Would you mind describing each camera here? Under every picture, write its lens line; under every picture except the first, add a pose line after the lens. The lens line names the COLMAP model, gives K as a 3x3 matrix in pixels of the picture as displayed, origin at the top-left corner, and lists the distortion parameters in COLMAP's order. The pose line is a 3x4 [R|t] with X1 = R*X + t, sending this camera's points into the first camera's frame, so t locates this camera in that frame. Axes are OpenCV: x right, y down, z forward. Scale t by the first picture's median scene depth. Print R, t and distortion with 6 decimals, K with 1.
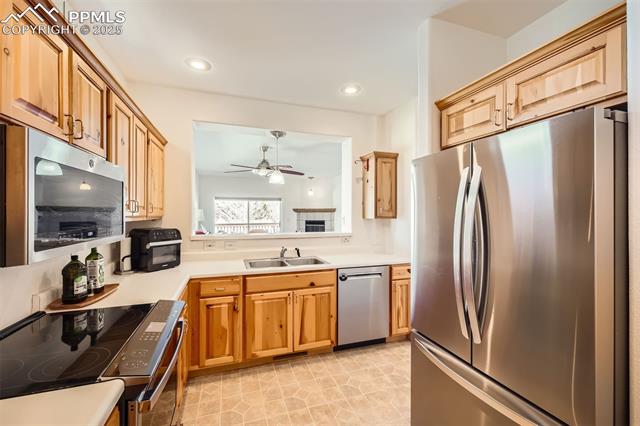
lens RADIAL K [[276.5, 0, 320.1], [0, 276.5, 214.0], [0, 0, 1]] dist [0.003761, 0.000352]
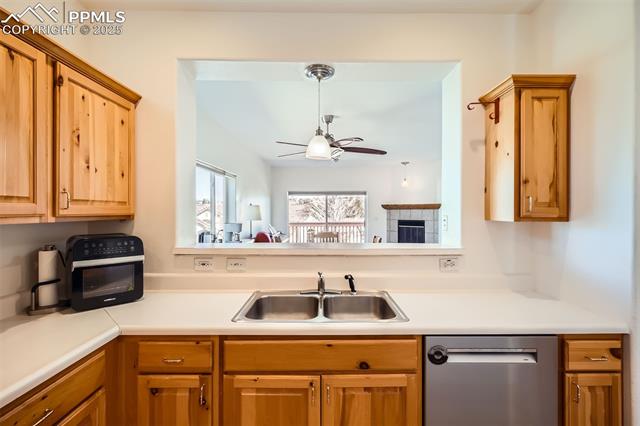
lens RADIAL K [[312.9, 0, 322.8], [0, 312.9, 211.5], [0, 0, 1]] dist [0.004456, -0.000891]
pose [[0.950897, 0.000794, -0.309506, 0.054850], [-0.000878, 1.000000, -0.000132, 0.000160], [0.309506, 0.000397, 0.950897, 0.403110]]
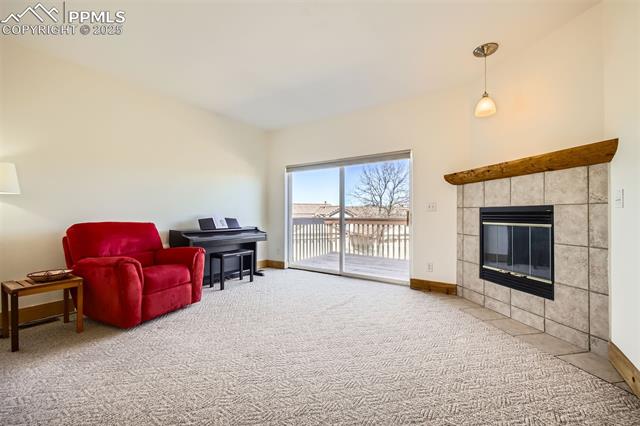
lens RADIAL K [[276.5, 0, 318.4], [0, 276.5, 215.3], [0, 0, 1]] dist [0.003761, 0.000352]
pose [[0.602287, 0.001227, -0.798278, 0.280667], [0.000904, 0.999997, 0.002219, 0.103278], [0.798279, -0.002058, 0.602284, 2.291334]]
